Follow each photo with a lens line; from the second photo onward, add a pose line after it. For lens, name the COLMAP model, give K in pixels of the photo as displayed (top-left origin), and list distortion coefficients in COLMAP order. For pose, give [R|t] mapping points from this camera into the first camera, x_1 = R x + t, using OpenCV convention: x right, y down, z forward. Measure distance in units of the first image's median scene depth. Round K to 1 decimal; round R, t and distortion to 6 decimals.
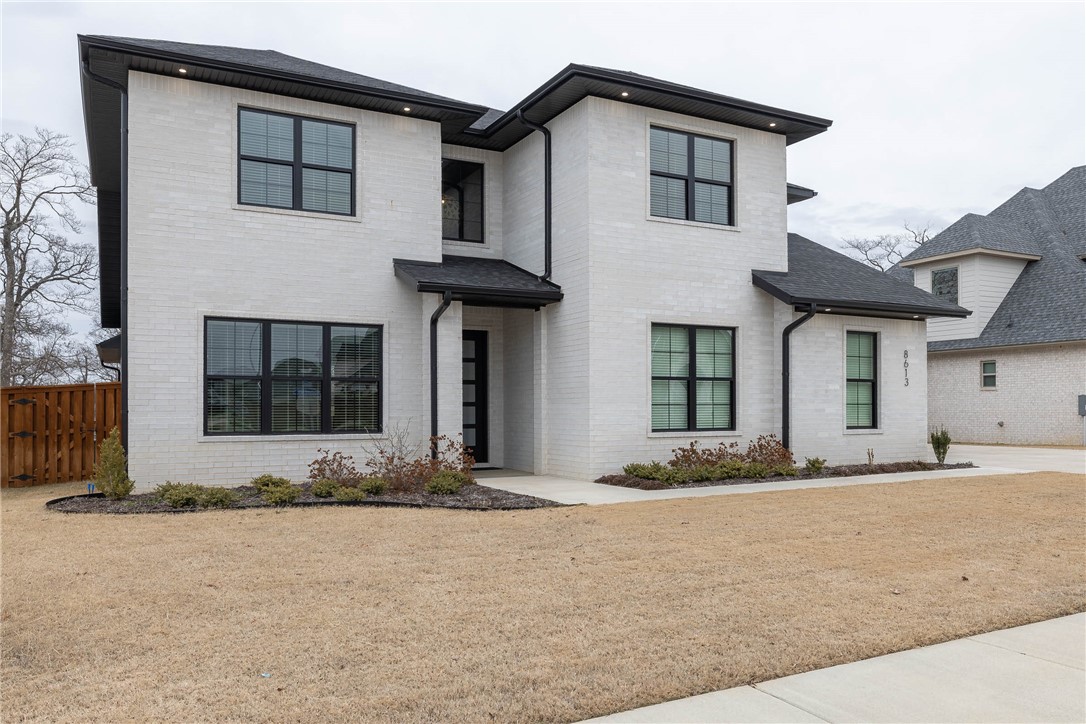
lens RADIAL K [[835.6, 0, 570.9], [0, 835.6, 400.4], [0, 0, 1]] dist [-0.003199, 0.001156]
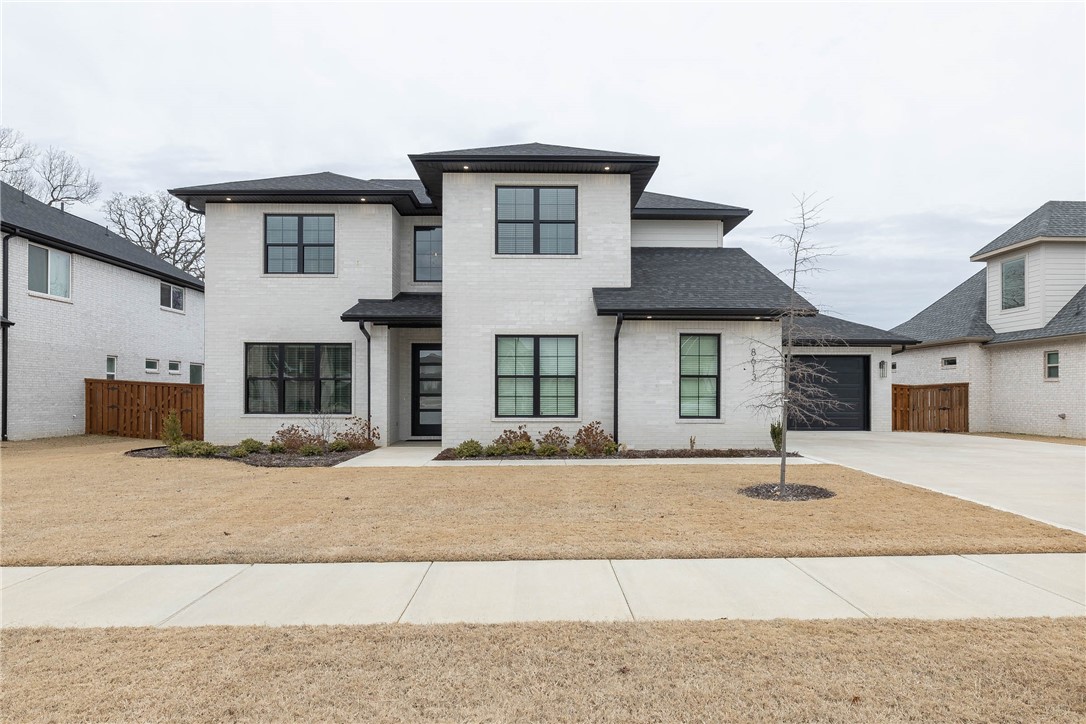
lens RADIAL K [[655.7, 0, 525.8], [0, 655.7, 389.9], [0, 0, 1]] dist [-0.017439, -0.000094]
pose [[0.878933, 0.000256, -0.476945, 0.599944], [0.000106, 1.000000, 0.000732, -0.006132], [0.476945, -0.000693, 0.878933, 0.101102]]
